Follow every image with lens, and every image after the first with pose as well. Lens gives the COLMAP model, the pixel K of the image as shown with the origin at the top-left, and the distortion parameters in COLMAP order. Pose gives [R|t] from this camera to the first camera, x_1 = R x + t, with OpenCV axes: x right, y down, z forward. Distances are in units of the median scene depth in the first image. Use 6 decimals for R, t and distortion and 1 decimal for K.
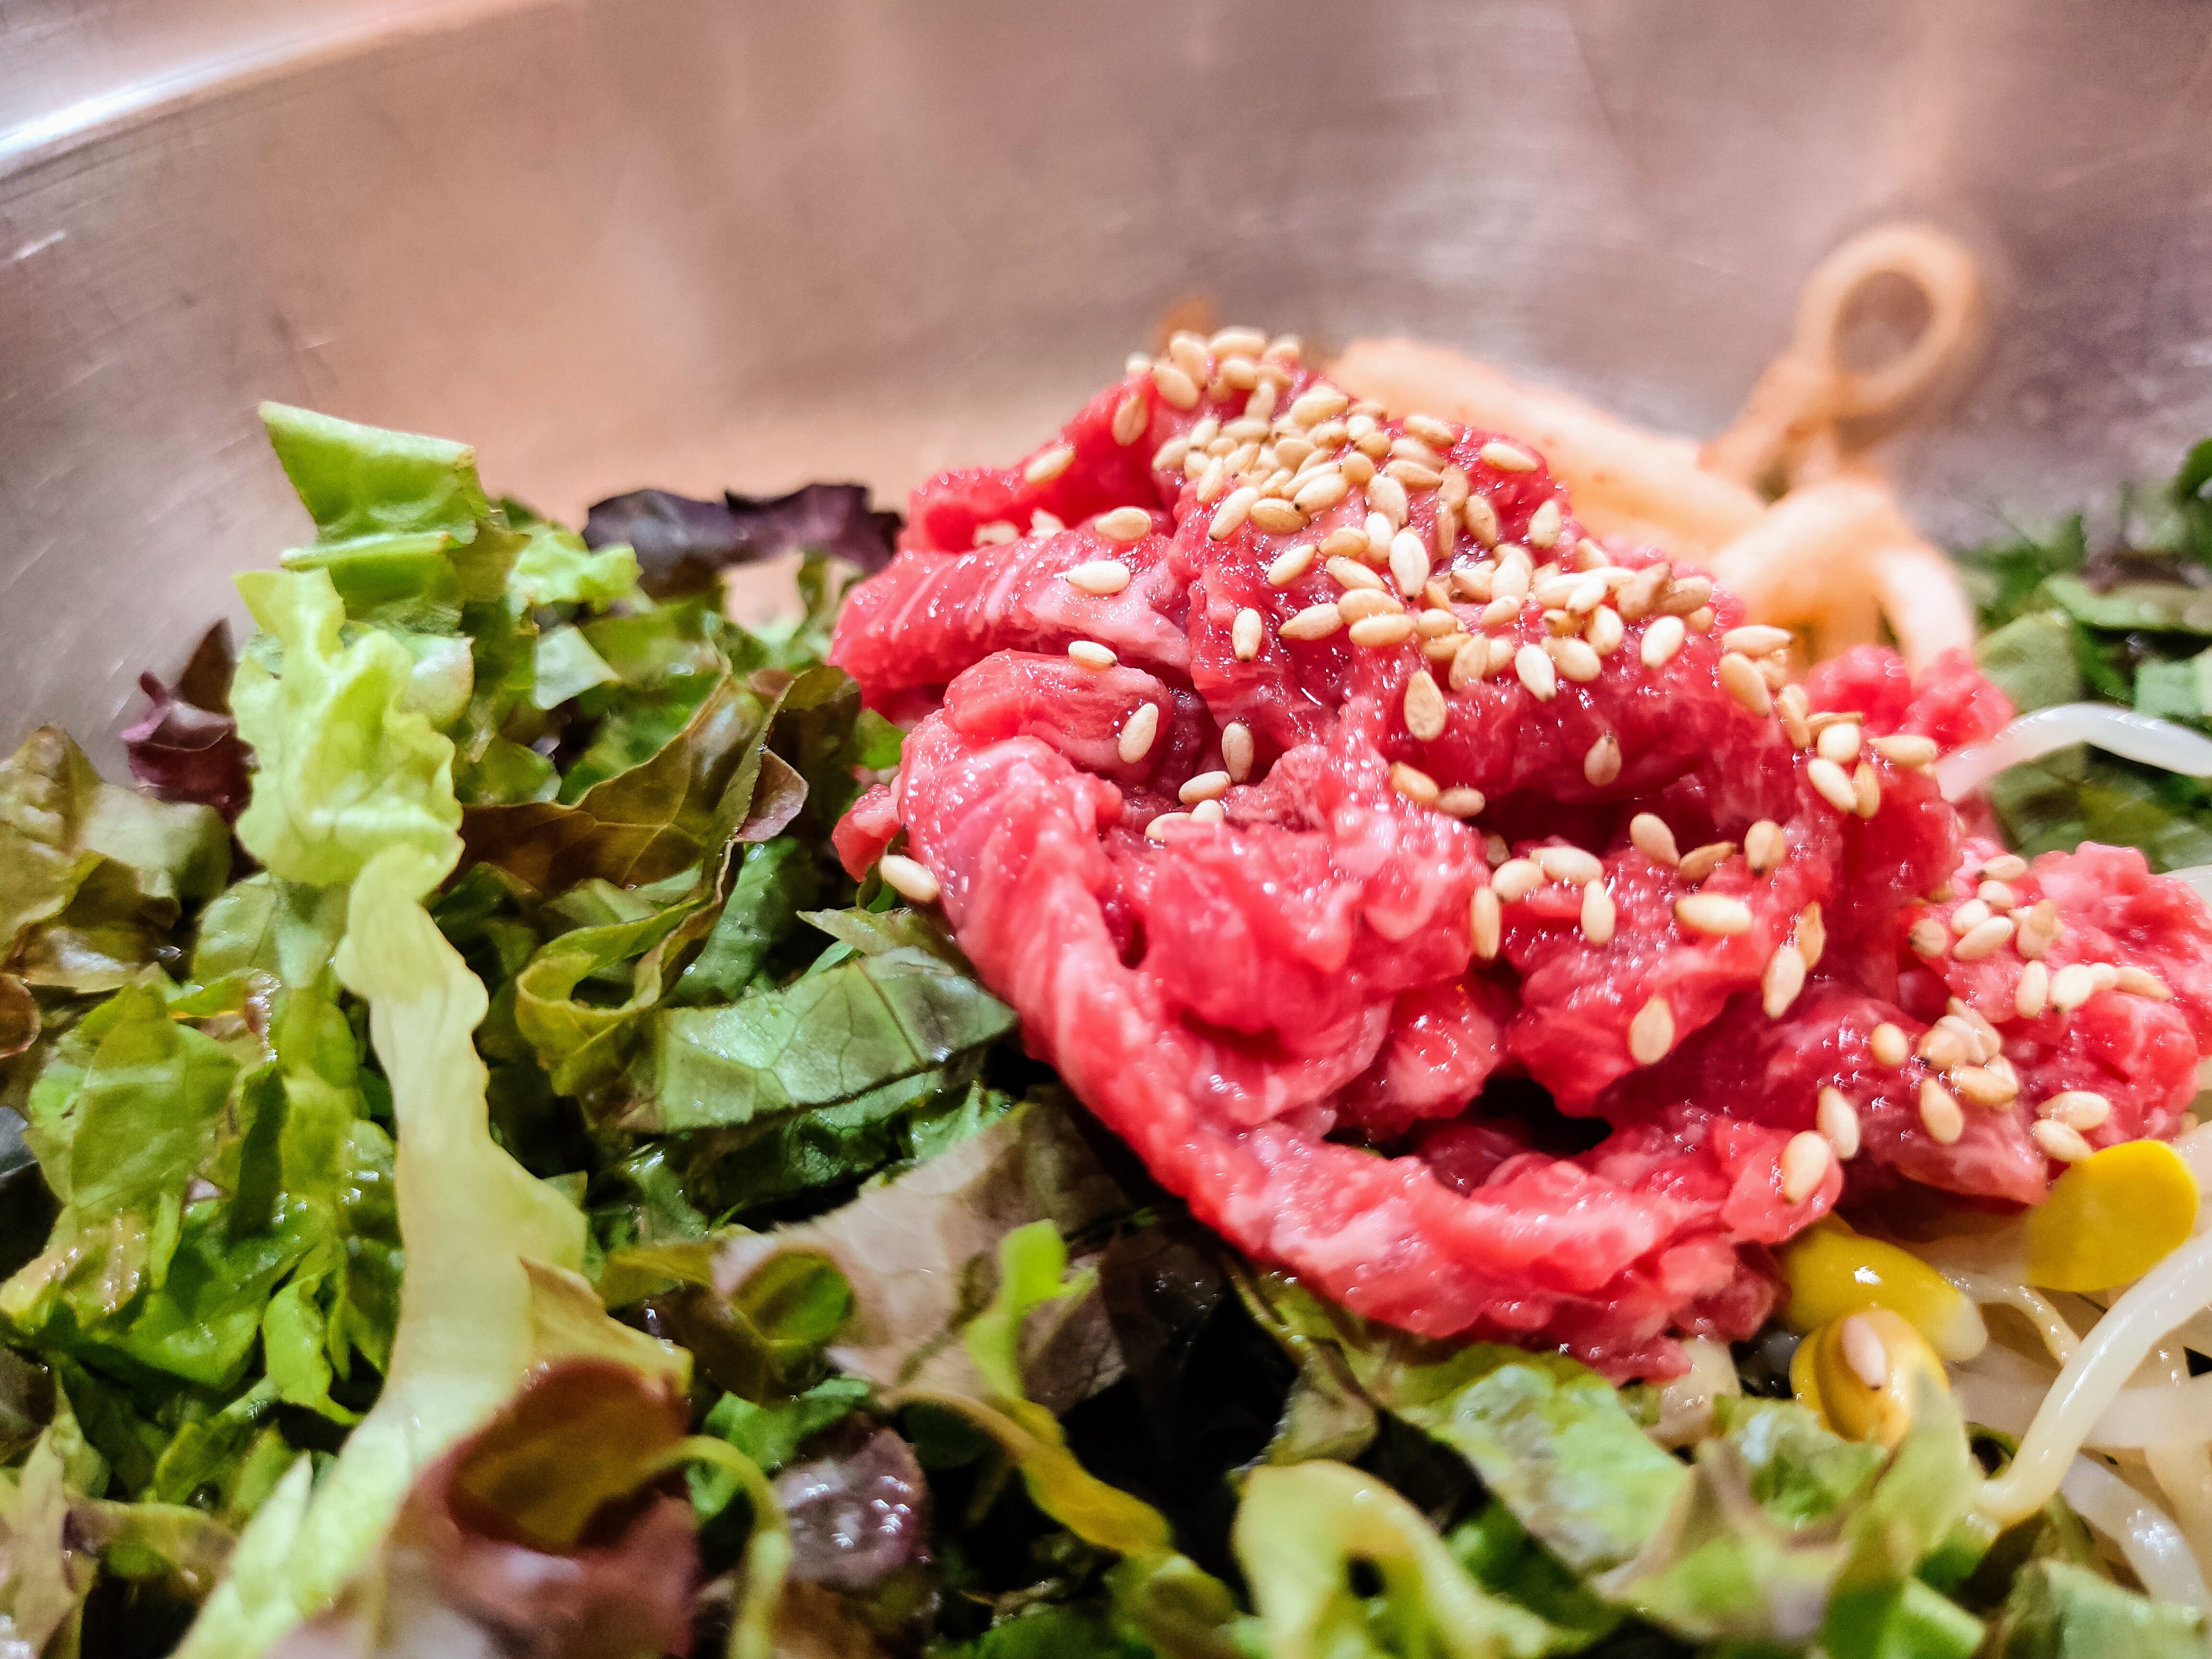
lens RADIAL K [[2096.7, 0, 1115.2], [0, 2096.7, 789.0], [0, 0, 1]] dist [0.037664, -0.081535]
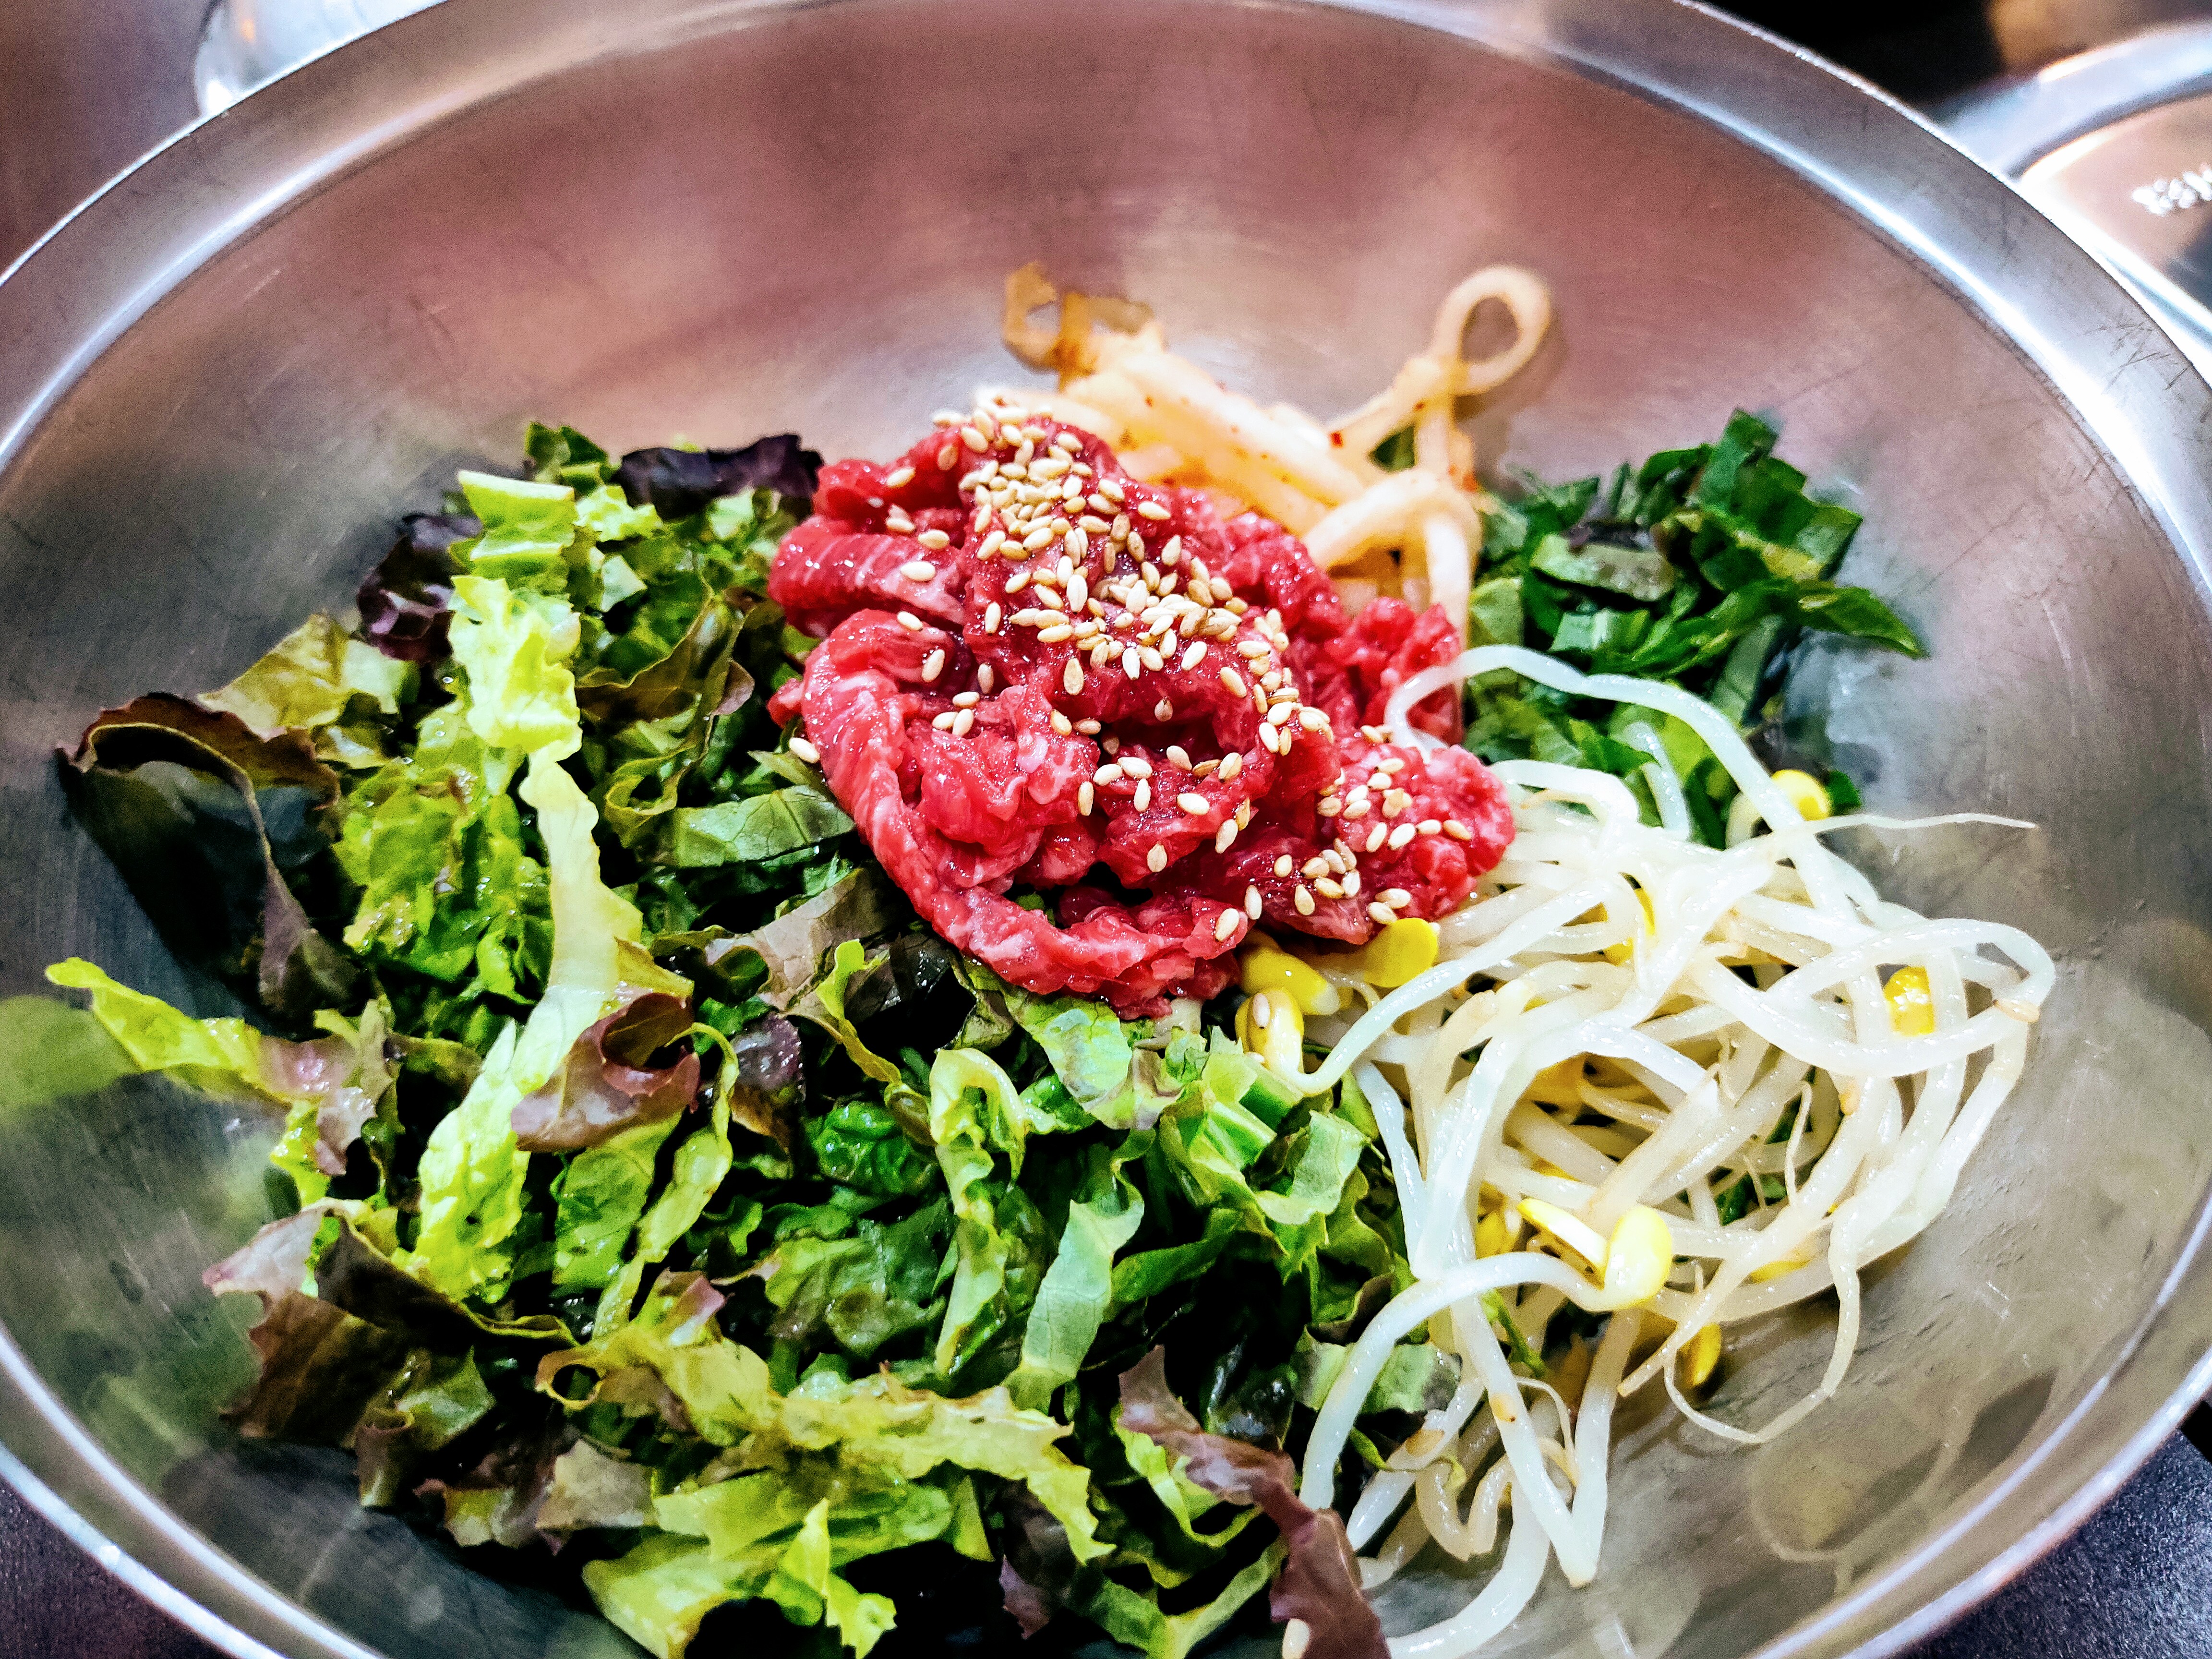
lens RADIAL K [[2096.7, 0, 1098.7], [0, 2096.7, 867.9], [0, 0, 1]] dist [0.037664, -0.081535]
pose [[0.998304, 0.055019, 0.019033, 0.146420], [-0.057963, 0.969852, 0.236702, -0.334947], [-0.005436, -0.237403, 0.971396, -0.937875]]
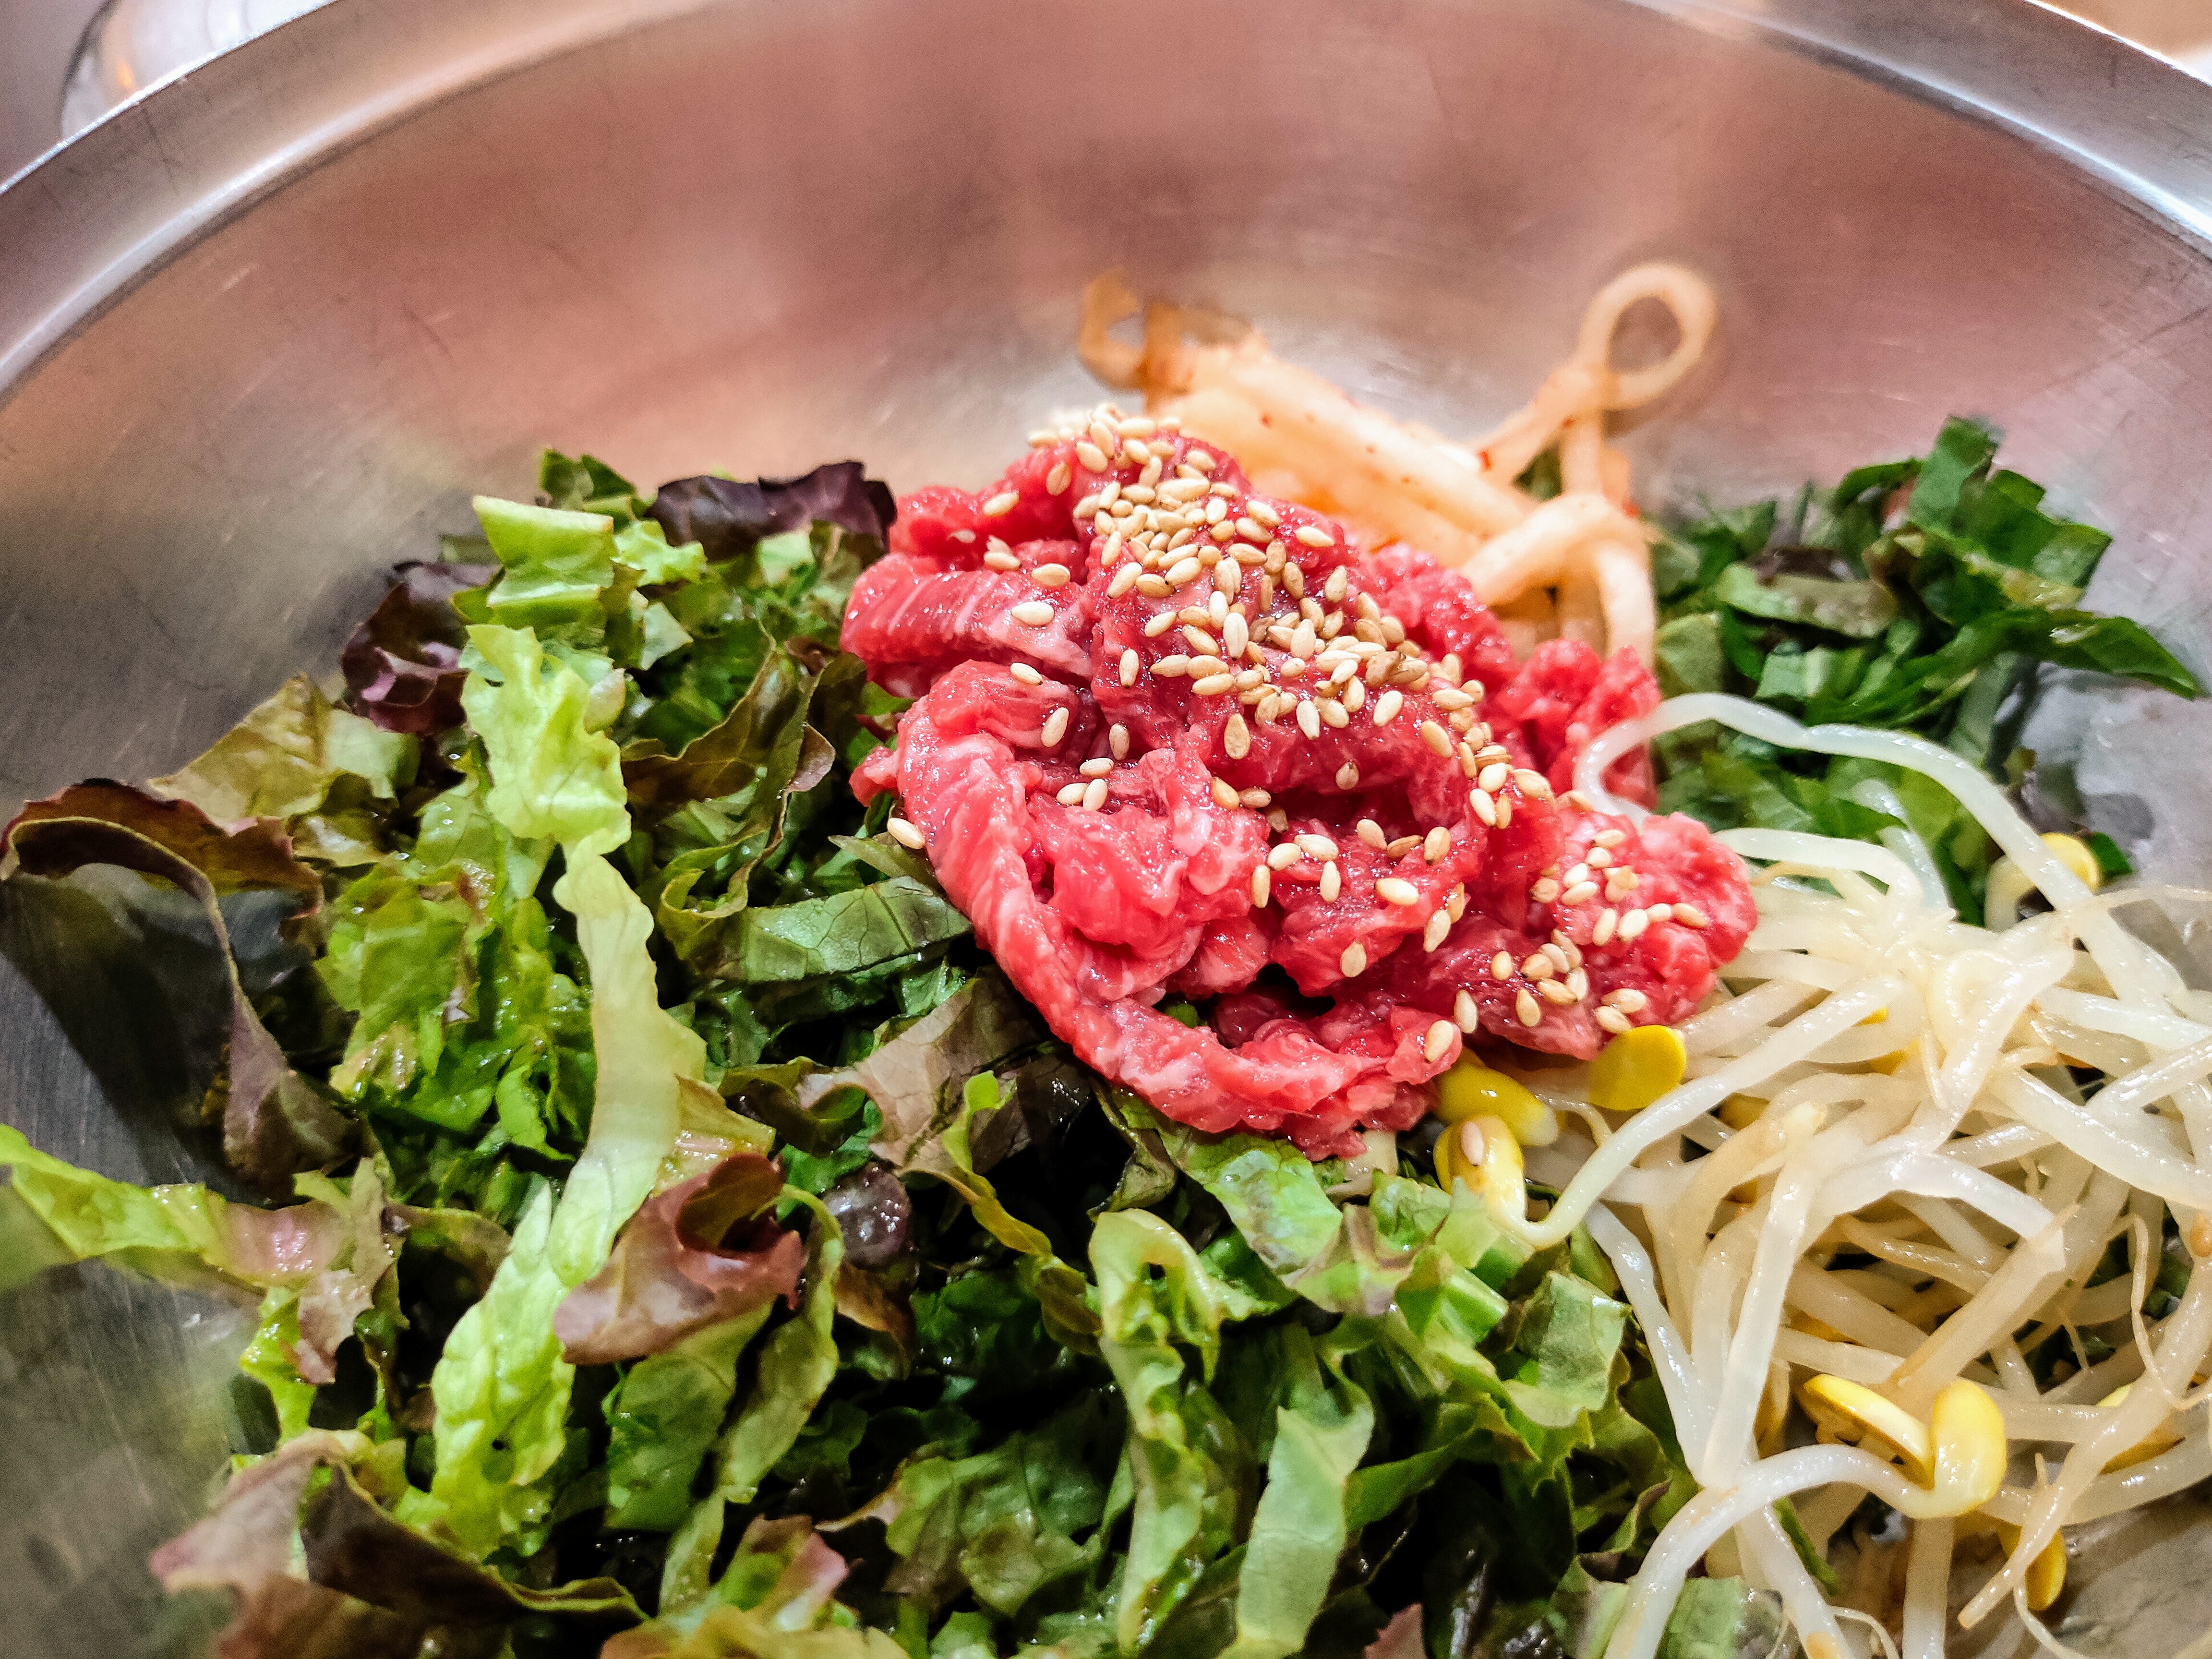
lens RADIAL K [[2096.7, 0, 1118.5], [0, 2096.7, 832.4], [0, 0, 1]] dist [0.037664, -0.081535]
pose [[0.998470, 0.035961, 0.041997, -0.004383], [-0.043230, 0.981310, 0.187517, -0.265708], [-0.034469, -0.189046, 0.981363, -0.560658]]
